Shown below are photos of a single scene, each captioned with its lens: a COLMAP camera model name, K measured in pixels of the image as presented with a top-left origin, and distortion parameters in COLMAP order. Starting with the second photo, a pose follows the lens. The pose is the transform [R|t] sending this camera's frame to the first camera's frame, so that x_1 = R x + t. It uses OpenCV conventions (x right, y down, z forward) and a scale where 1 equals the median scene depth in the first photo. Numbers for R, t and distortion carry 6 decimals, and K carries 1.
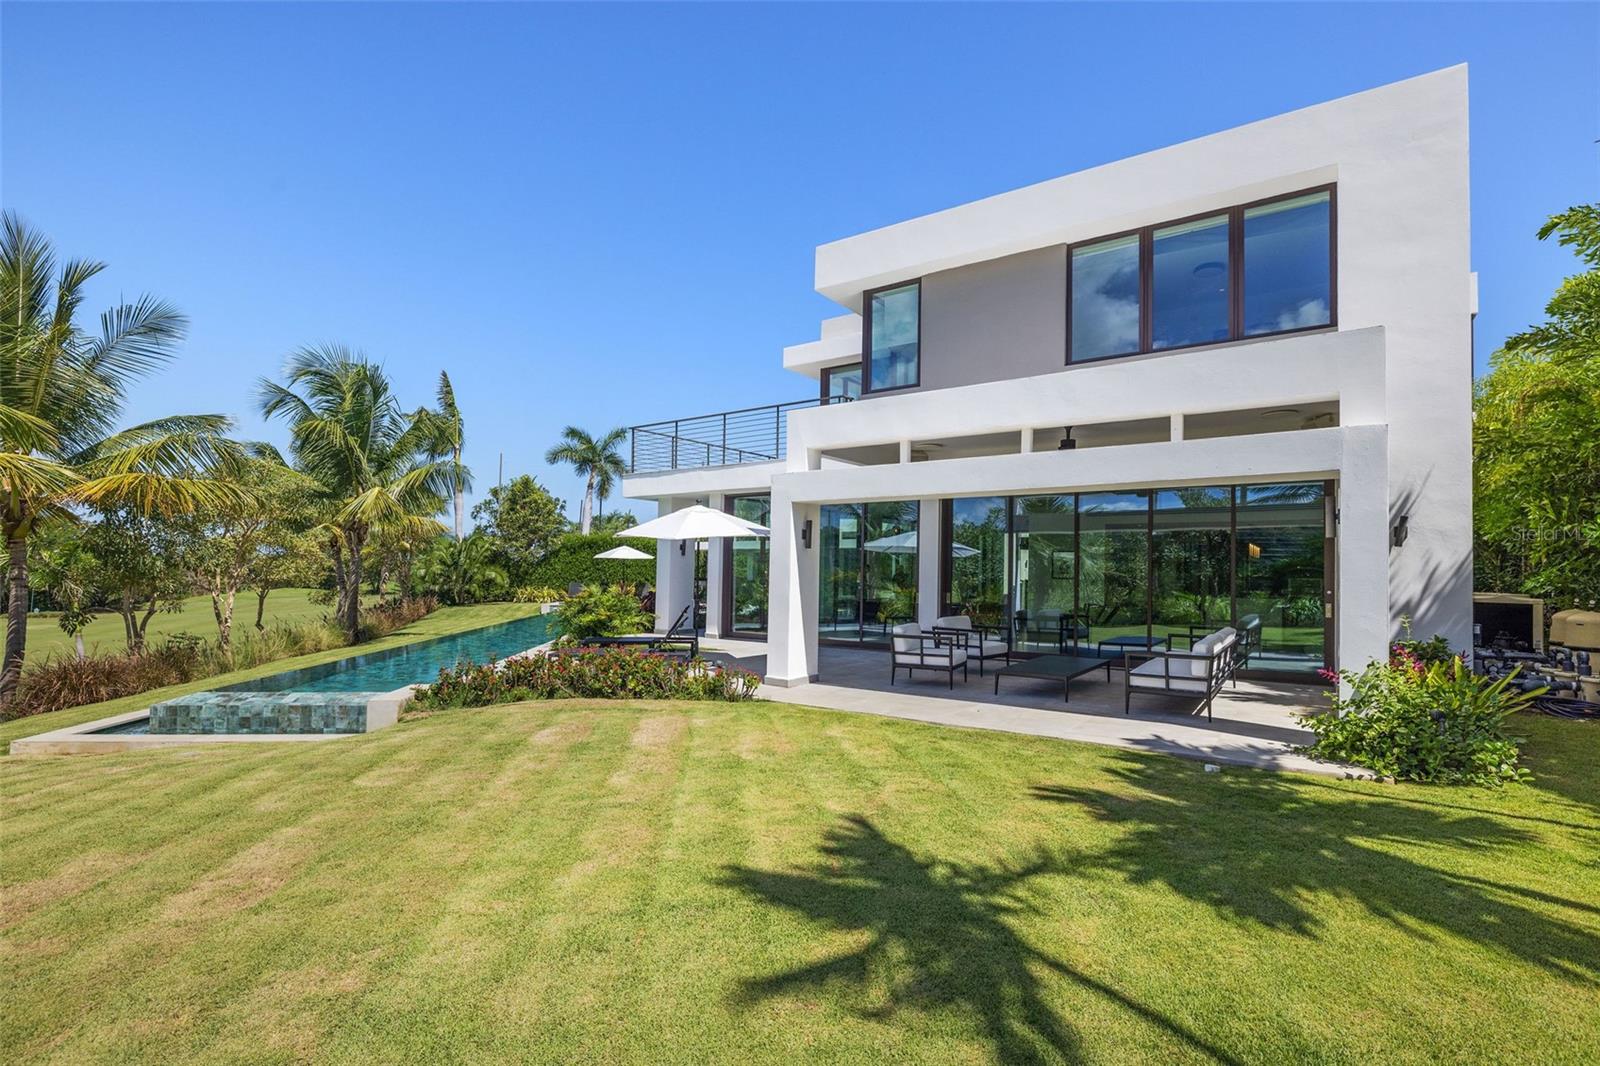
lens RADIAL K [[762.2, 0, 800.0], [0, 762.2, 533.0], [0, 0, 1]] dist [-0.003499, 0.000103]
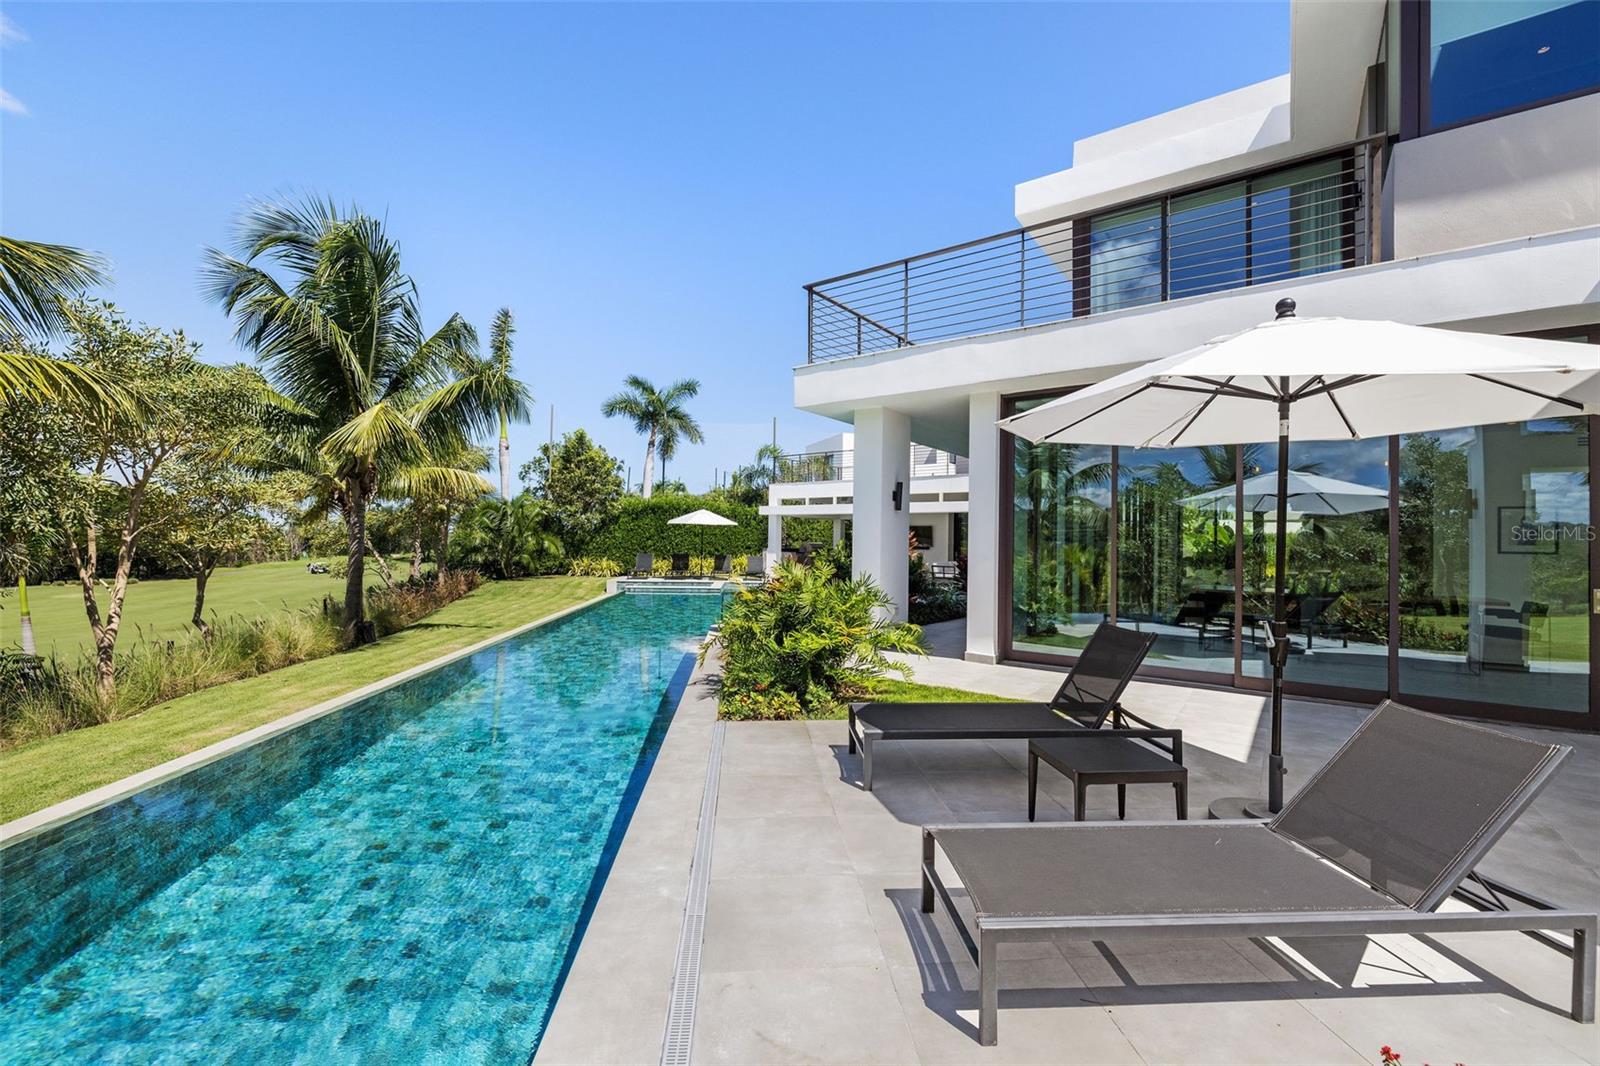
lens RADIAL K [[700.8, 0, 791.6], [0, 700.8, 536.5], [0, 0, 1]] dist [-0.002845, -0.000383]
pose [[0.999485, 0.005021, -0.031708, -0.097029], [-0.003705, 0.999134, 0.041433, 0.012700], [0.031888, -0.041294, 0.998638, 0.212989]]
